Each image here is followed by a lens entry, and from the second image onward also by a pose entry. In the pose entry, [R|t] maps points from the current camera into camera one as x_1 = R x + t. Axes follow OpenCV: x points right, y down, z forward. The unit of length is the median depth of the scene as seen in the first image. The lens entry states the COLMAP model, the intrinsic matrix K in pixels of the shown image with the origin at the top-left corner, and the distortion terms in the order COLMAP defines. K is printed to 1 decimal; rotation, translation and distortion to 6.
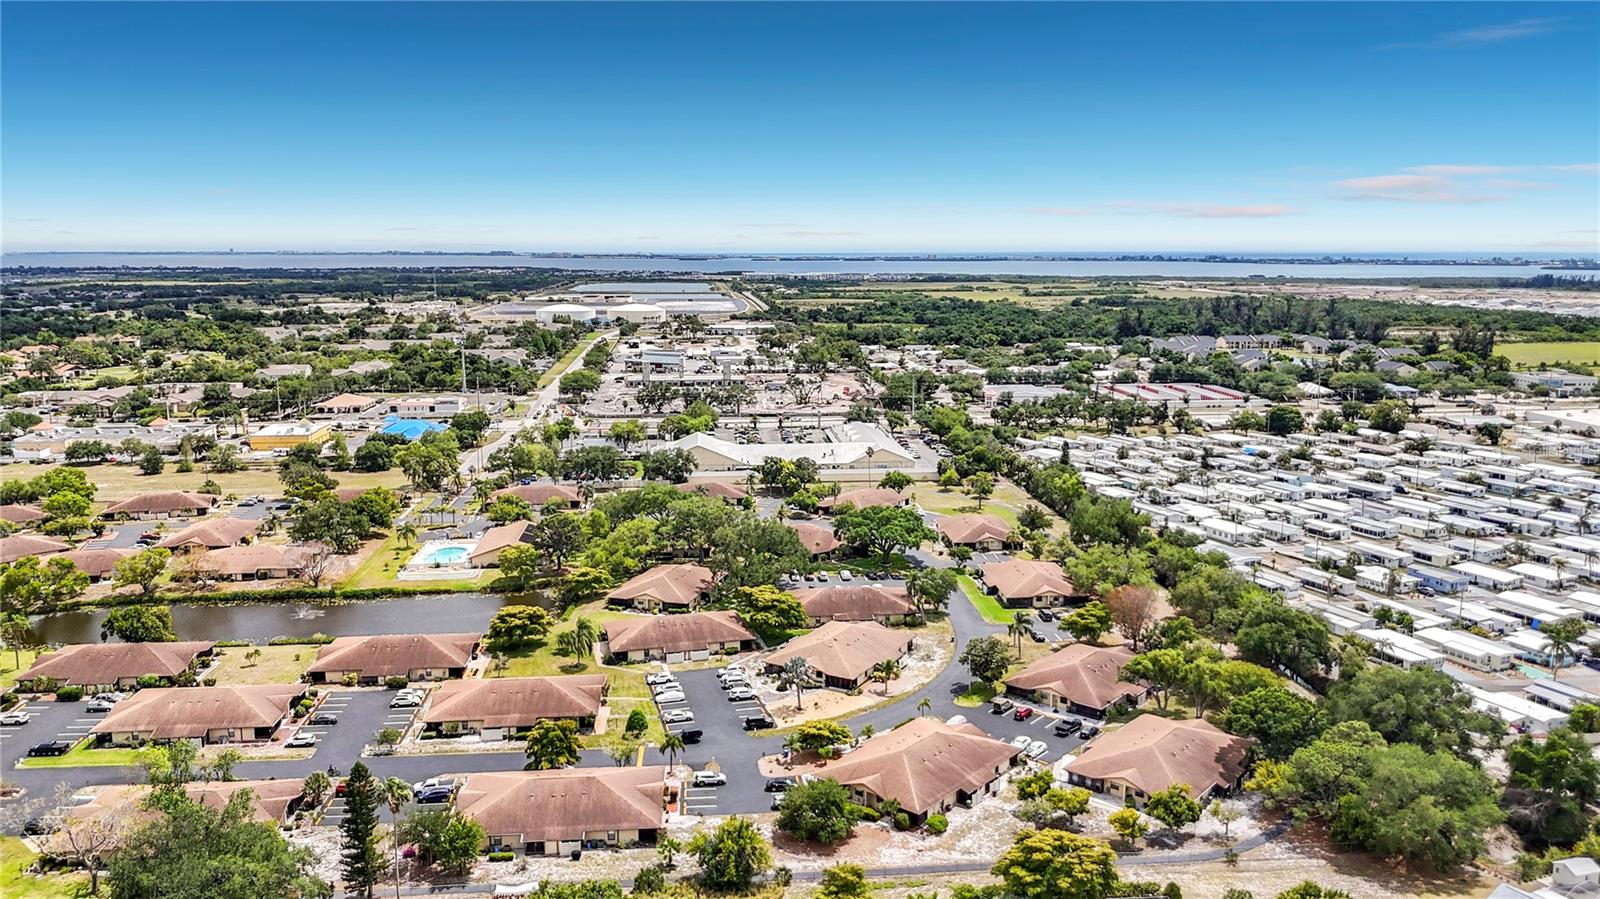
lens RADIAL K [[1185.4, 0, 800.0], [0, 1185.4, 449.5], [0, 0, 1]] dist [0.074986, -0.086071]
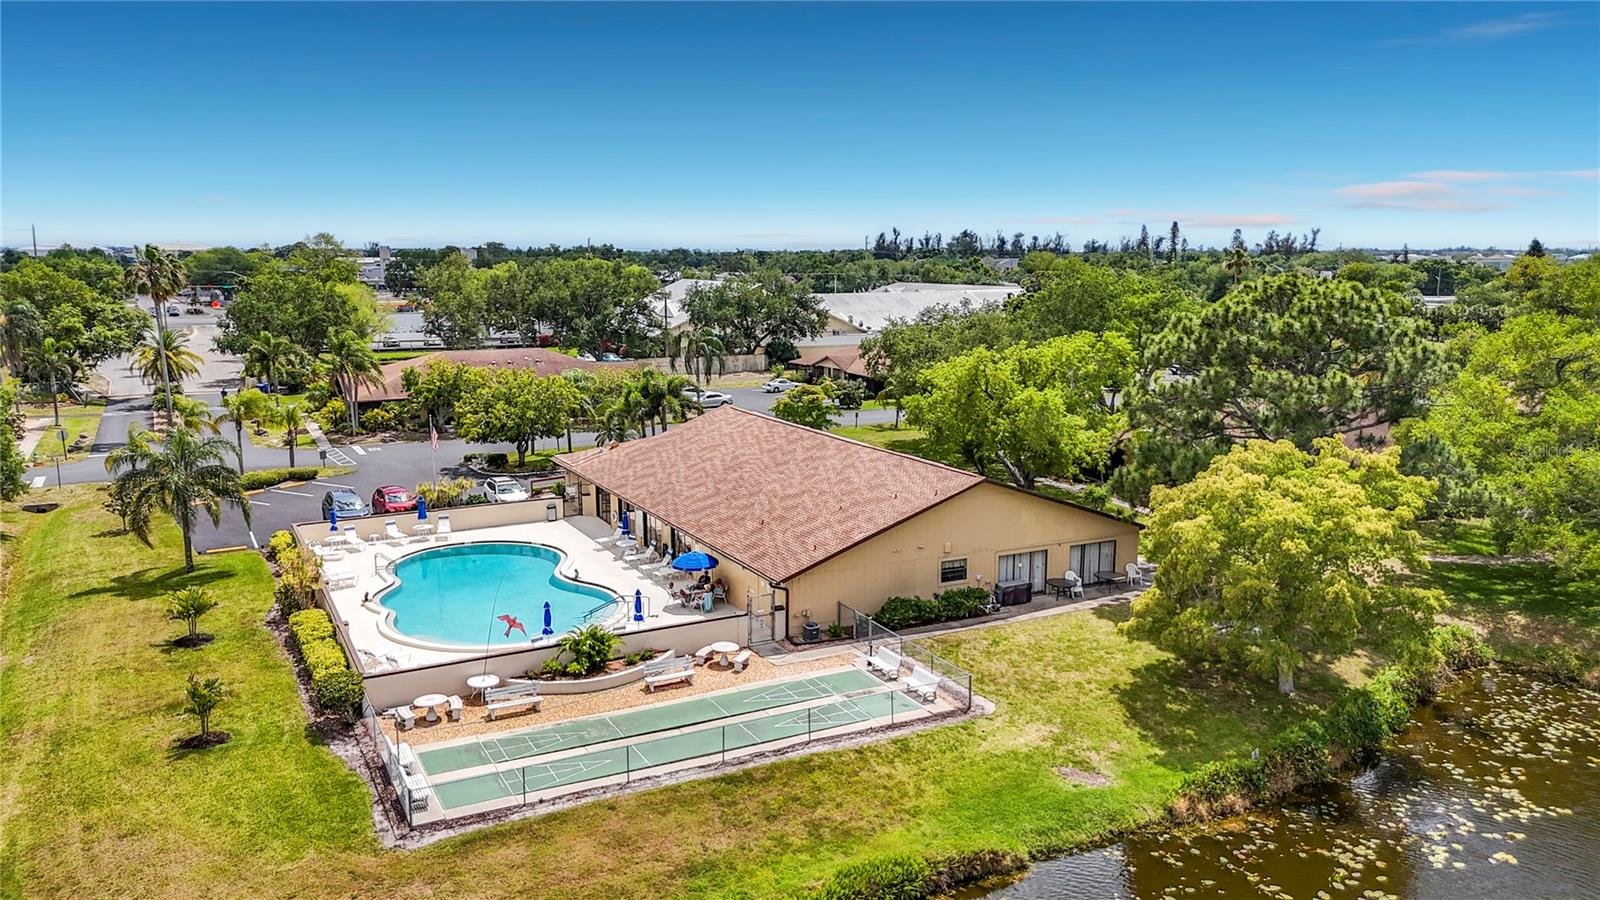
lens RADIAL K [[1186.0, 0, 800.0], [0, 1186.0, 450.0], [0, 0, 1]] dist [0.085307, -0.123224]
pose [[0.920966, -0.060392, 0.384933, -0.473972], [0.061496, 0.998063, 0.009454, 0.102514], [-0.384759, 0.014965, 0.922896, 1.213240]]
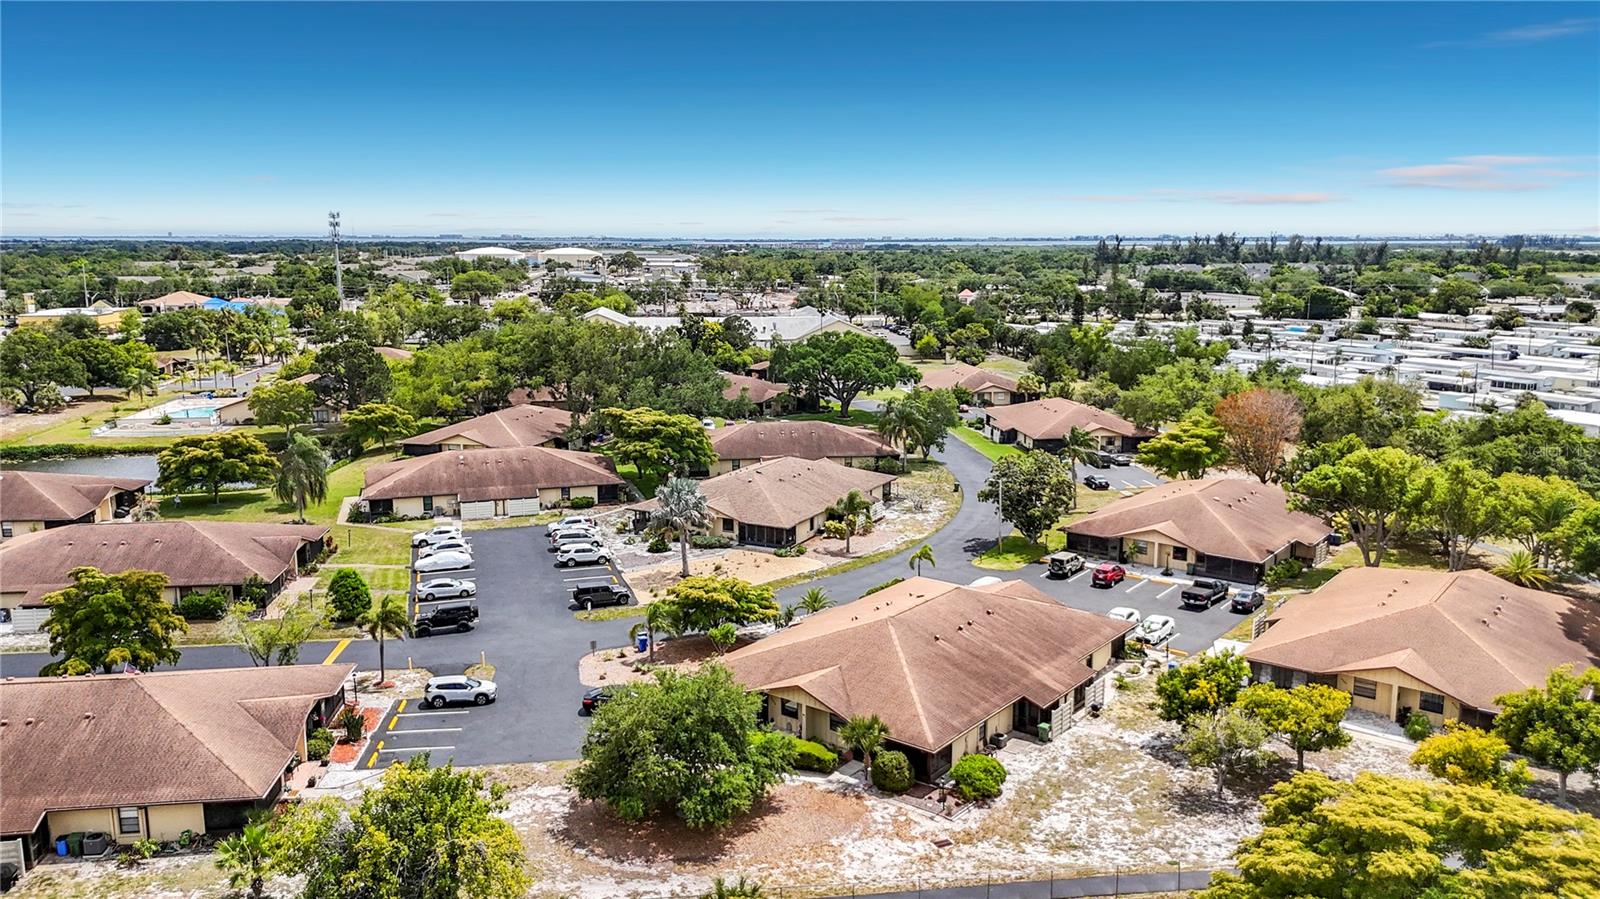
lens RADIAL K [[1185.4, 0, 800.0], [0, 1185.4, 449.5], [0, 0, 1]] dist [0.074986, -0.086071]
pose [[0.999283, -0.005816, 0.037421, 0.030214], [0.005333, 0.999901, 0.012998, 0.149659], [-0.037493, -0.012789, 0.999215, 0.454778]]
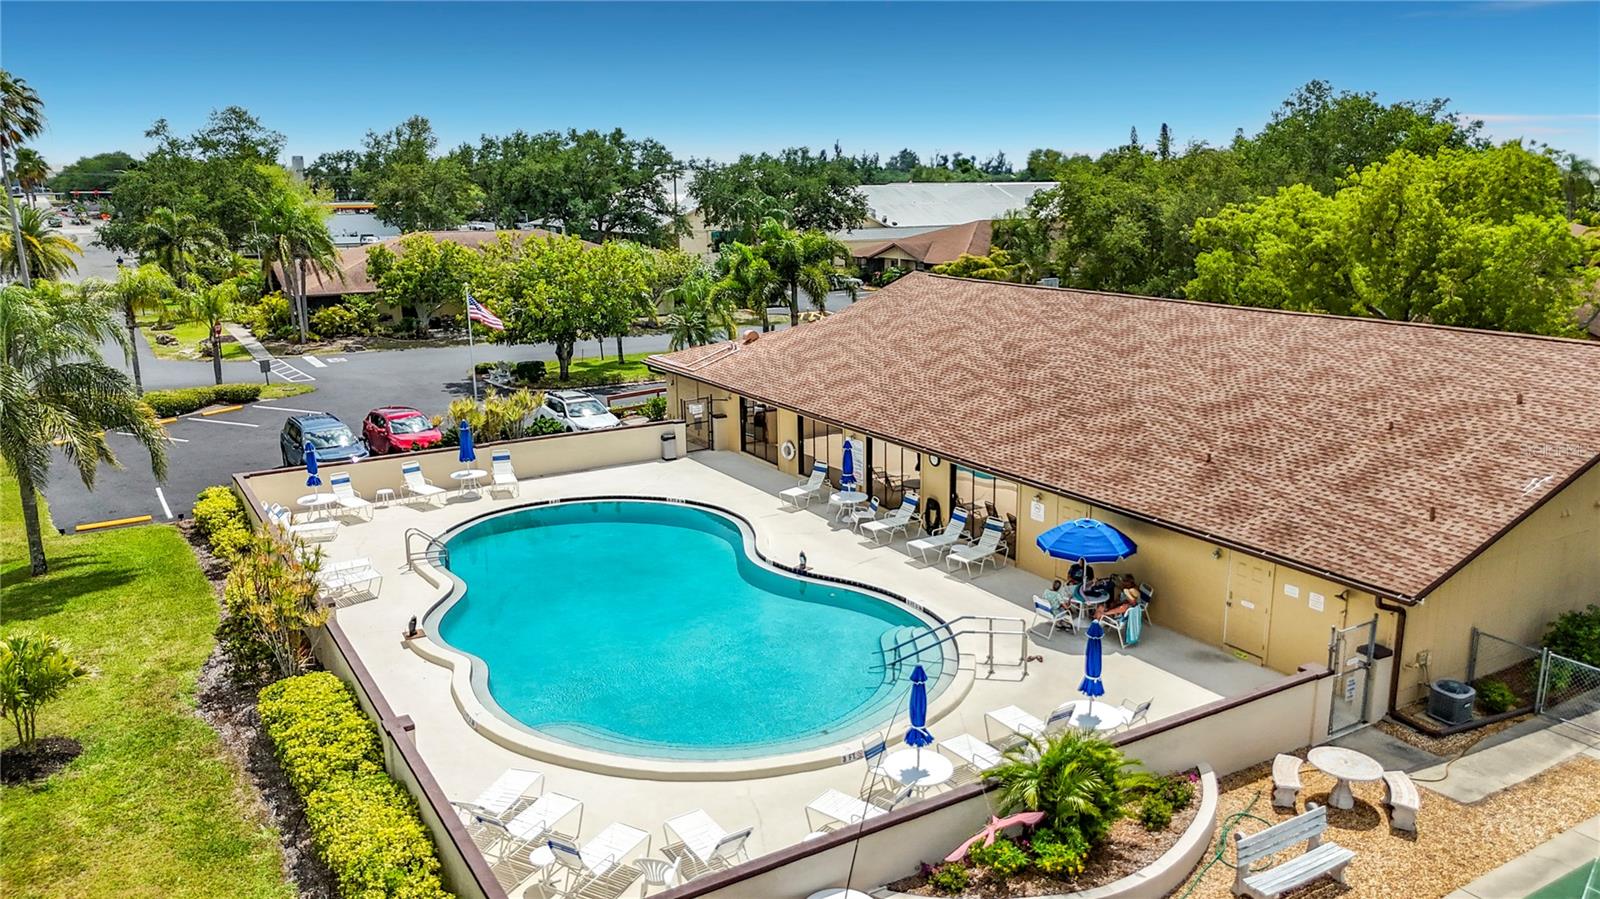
lens RADIAL K [[1185.4, 0, 800.0], [0, 1185.4, 449.5], [0, 0, 1]] dist [0.074986, -0.086071]
pose [[0.894237, -0.100396, 0.436189, -0.478600], [0.076257, 0.994445, 0.072551, 0.106411], [-0.441050, -0.031615, 0.896926, 1.353311]]
